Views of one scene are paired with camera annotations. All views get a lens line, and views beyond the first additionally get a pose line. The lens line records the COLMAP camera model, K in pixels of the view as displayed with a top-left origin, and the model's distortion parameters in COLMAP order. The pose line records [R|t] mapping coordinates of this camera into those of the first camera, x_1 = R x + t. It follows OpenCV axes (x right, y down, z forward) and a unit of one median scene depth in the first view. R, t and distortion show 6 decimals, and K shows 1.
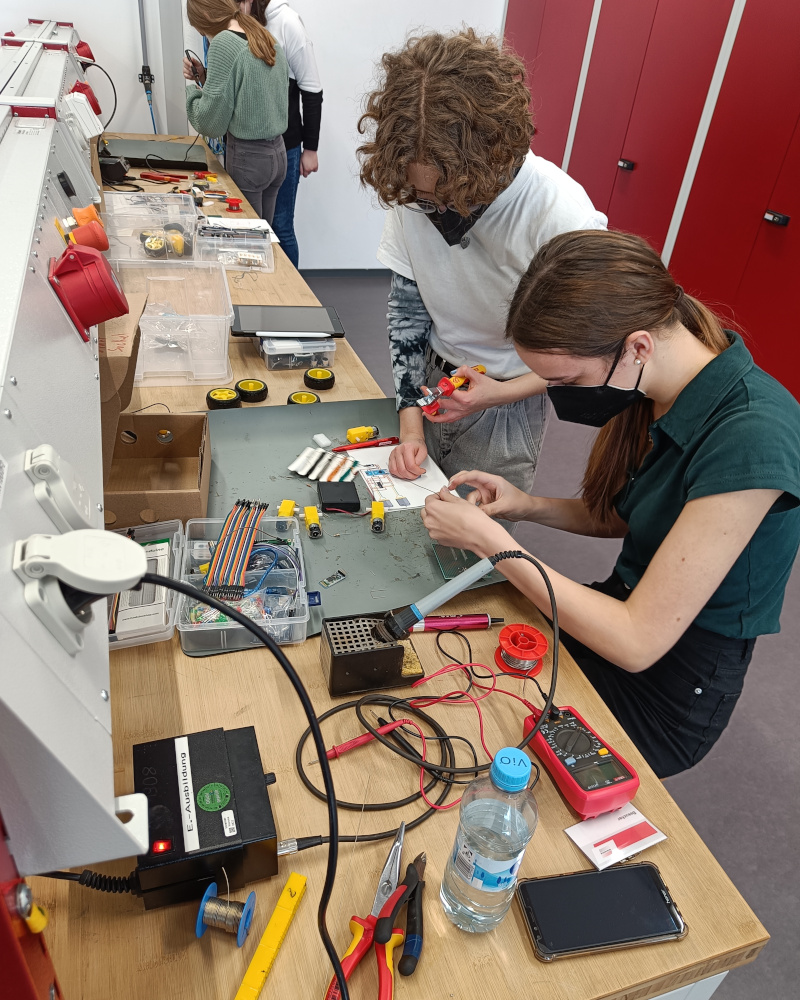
lens RADIAL K [[743.2, 0, 400.0], [0, 743.2, 500.0], [0, 0, 1]] dist [-0.001361, -0.000754]
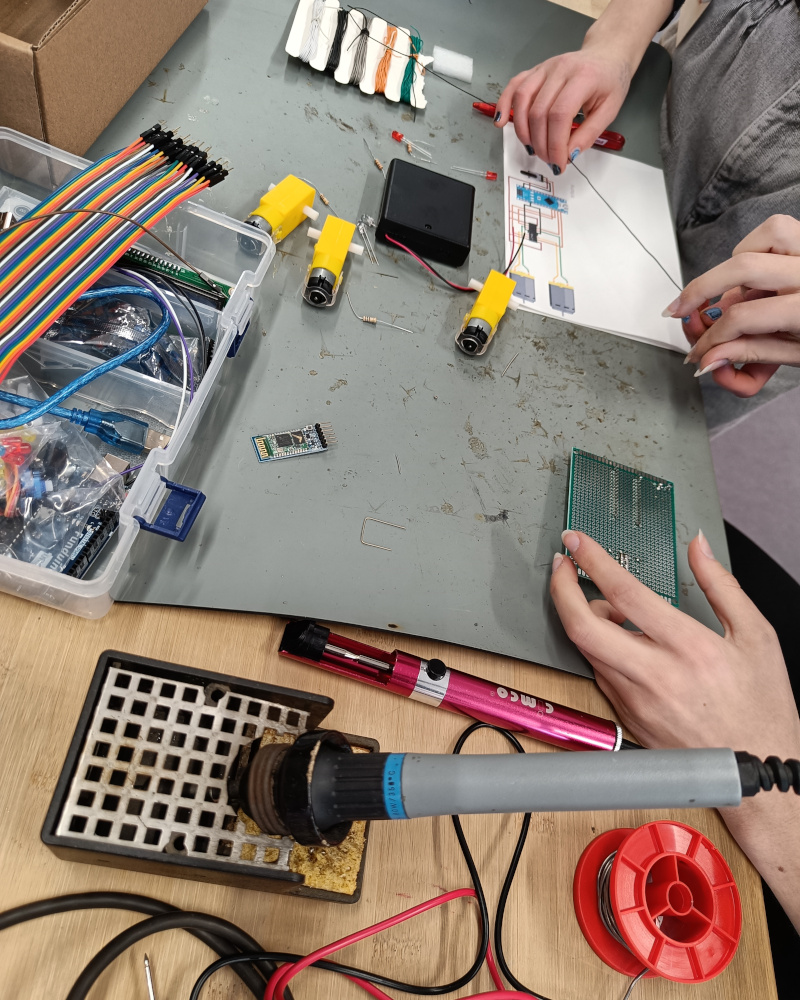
lens RADIAL K [[743.2, 0, 400.0], [0, 743.2, 500.0], [0, 0, 1]] dist [-0.001361, -0.000754]
pose [[0.899667, 0.433655, -0.050430, -0.008083], [-0.378612, 0.832509, 0.404452, -0.039329], [0.217376, -0.344778, 0.913168, 0.601736]]
